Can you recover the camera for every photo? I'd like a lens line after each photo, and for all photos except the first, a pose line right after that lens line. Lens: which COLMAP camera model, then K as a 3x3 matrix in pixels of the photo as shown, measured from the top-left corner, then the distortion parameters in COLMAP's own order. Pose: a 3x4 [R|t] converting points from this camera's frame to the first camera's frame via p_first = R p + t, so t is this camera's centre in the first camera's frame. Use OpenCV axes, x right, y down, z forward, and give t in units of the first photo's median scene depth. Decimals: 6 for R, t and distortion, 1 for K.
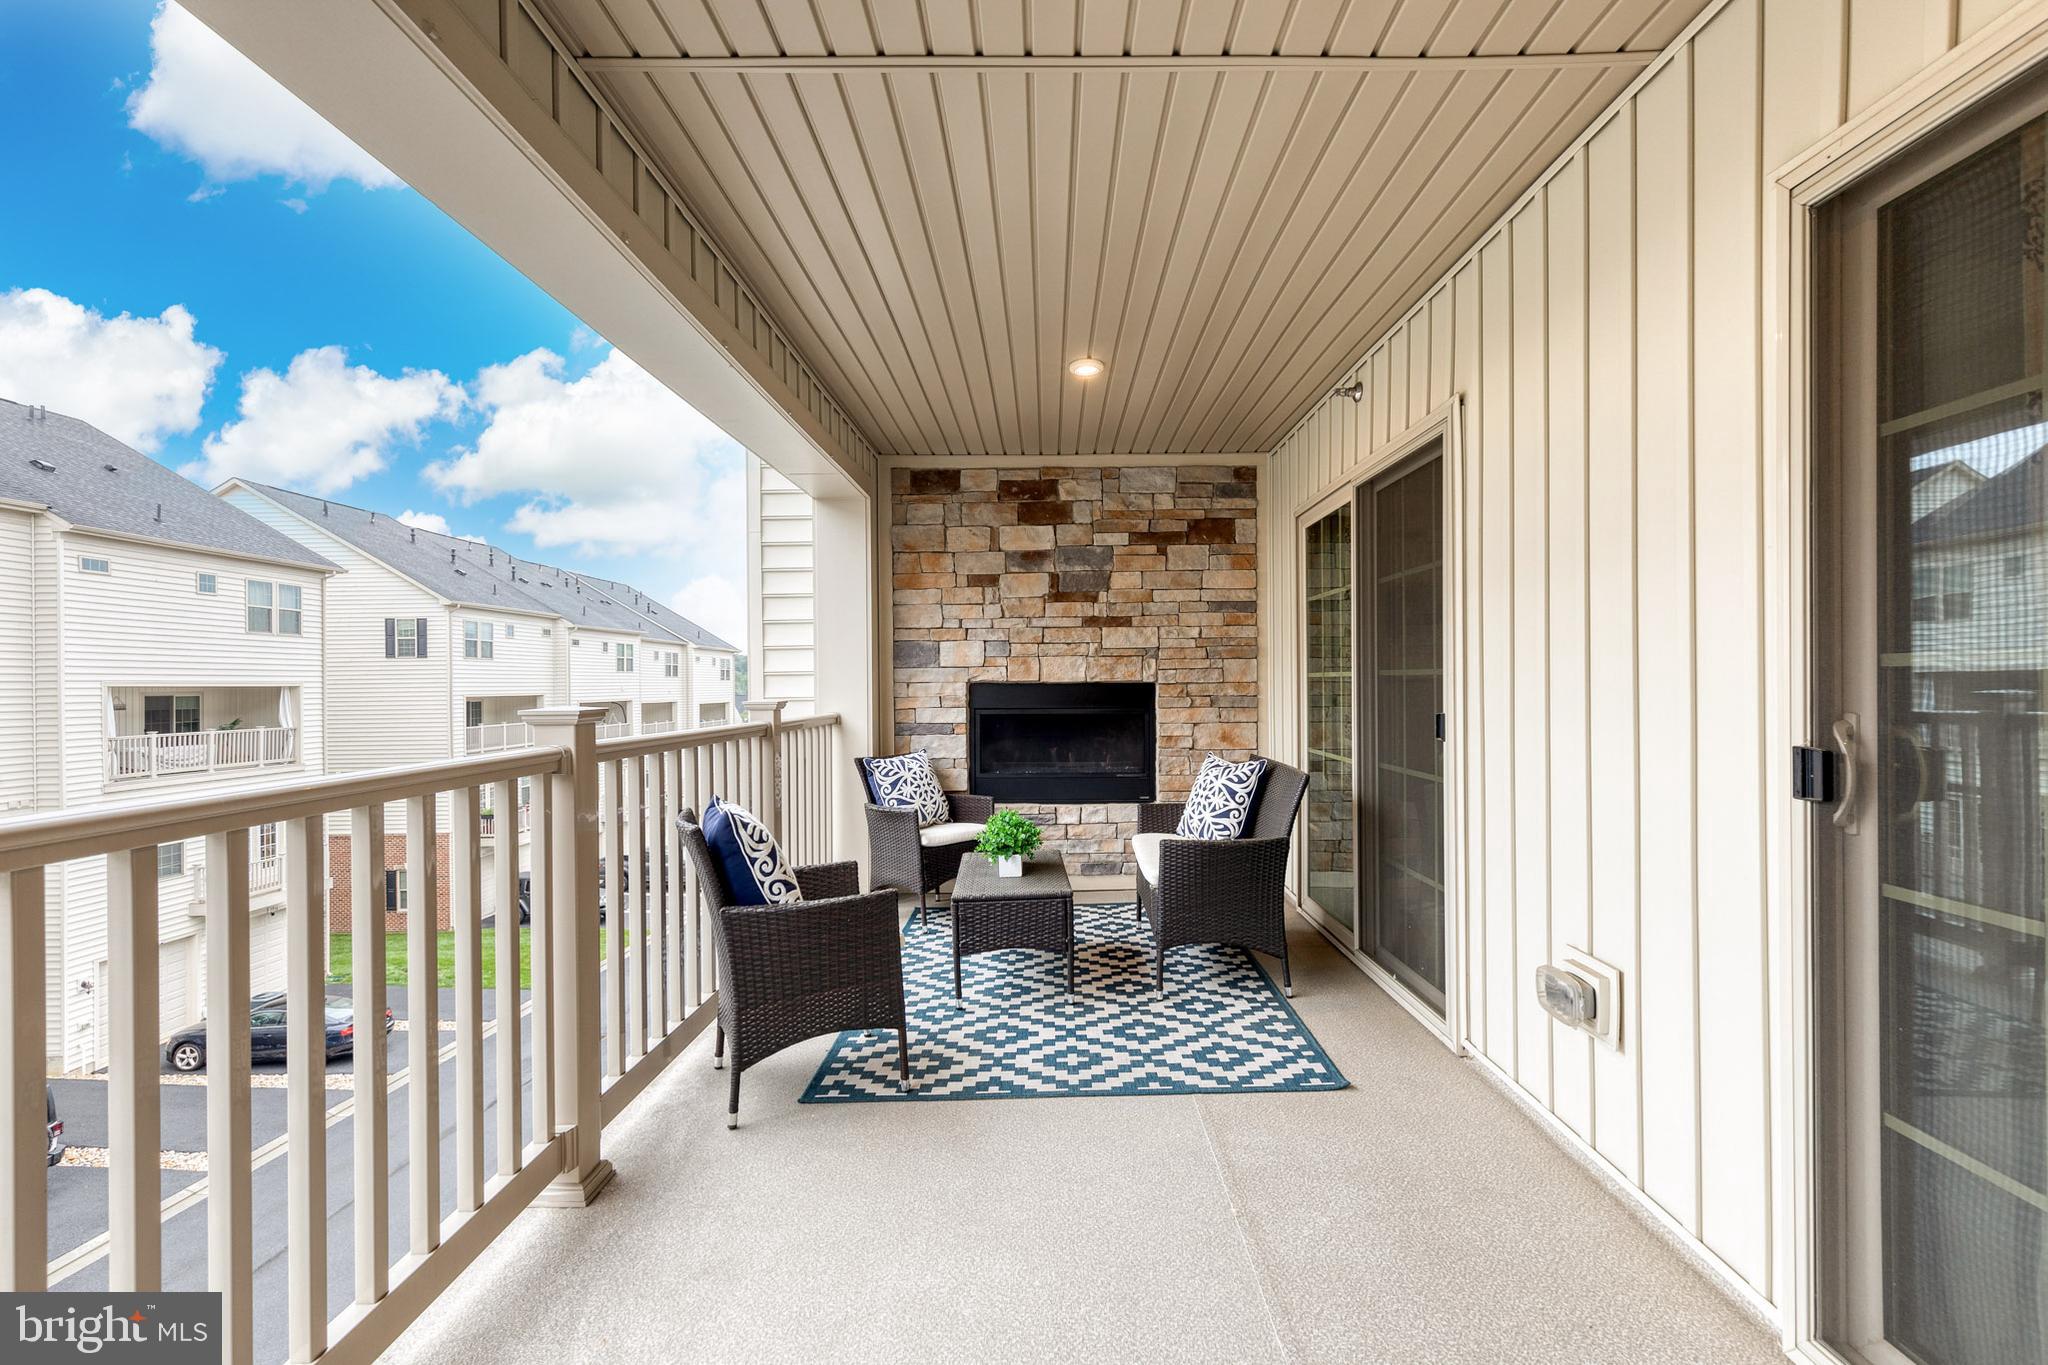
lens RADIAL K [[945.0, 0, 1024.0], [0, 945.0, 682.5], [0, 0, 1]] dist [0.001453, -0.000409]
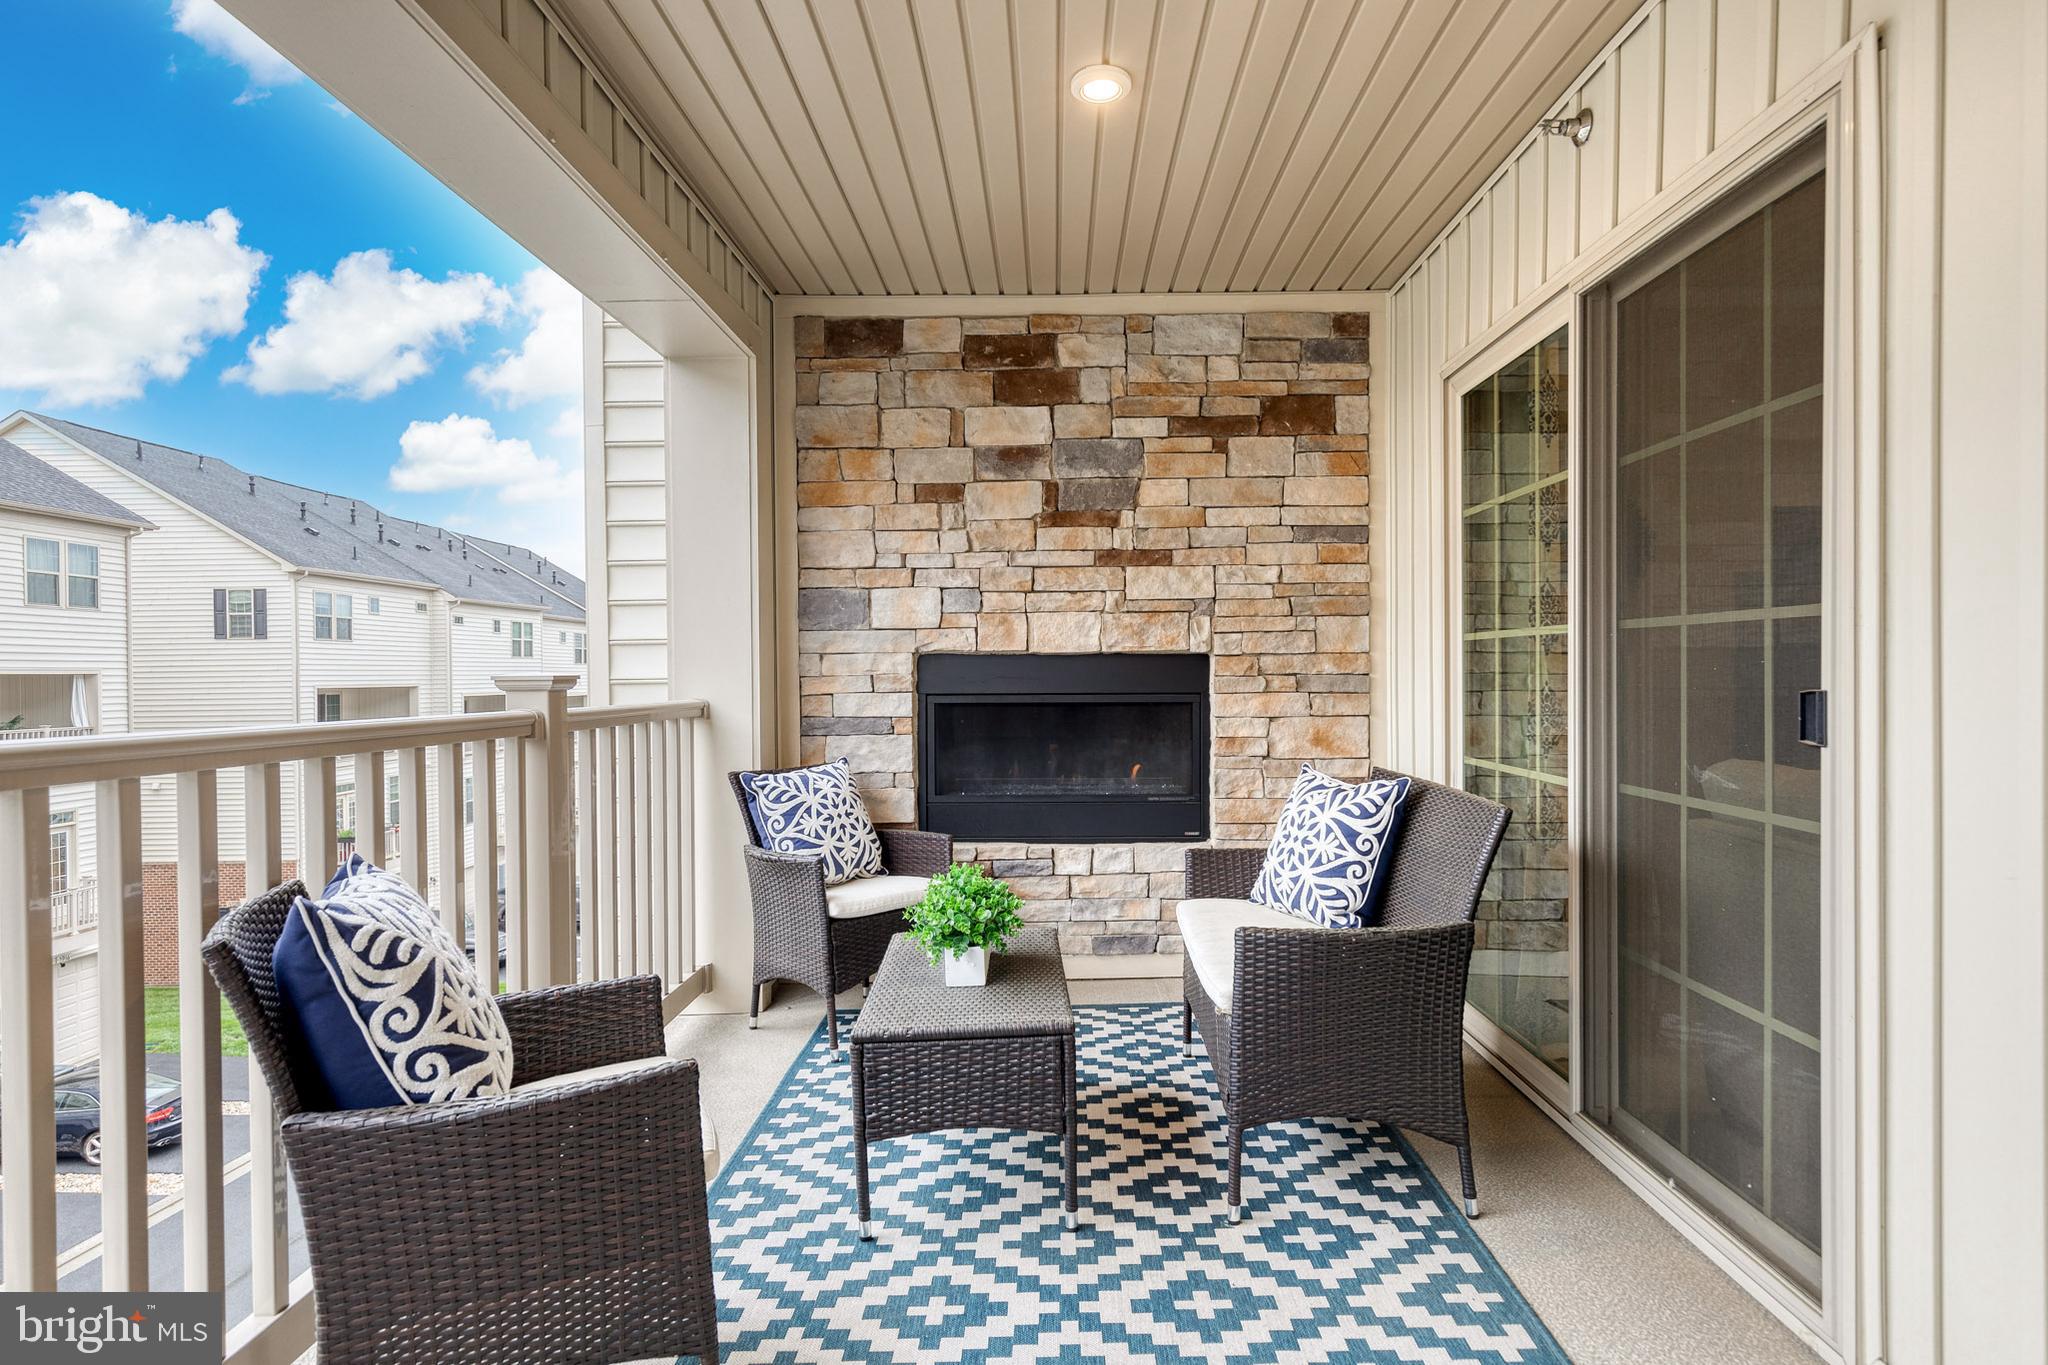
lens RADIAL K [[1184.1, 0, 1024.0], [0, 1184.1, 682.5], [0, 0, 1]] dist [0.000244, 0.000654]
pose [[1.000000, 0.000464, 0.000303, 0.014317], [-0.000467, 0.999955, 0.009457, 0.012517], [-0.000298, -0.009457, 0.999955, 0.208115]]
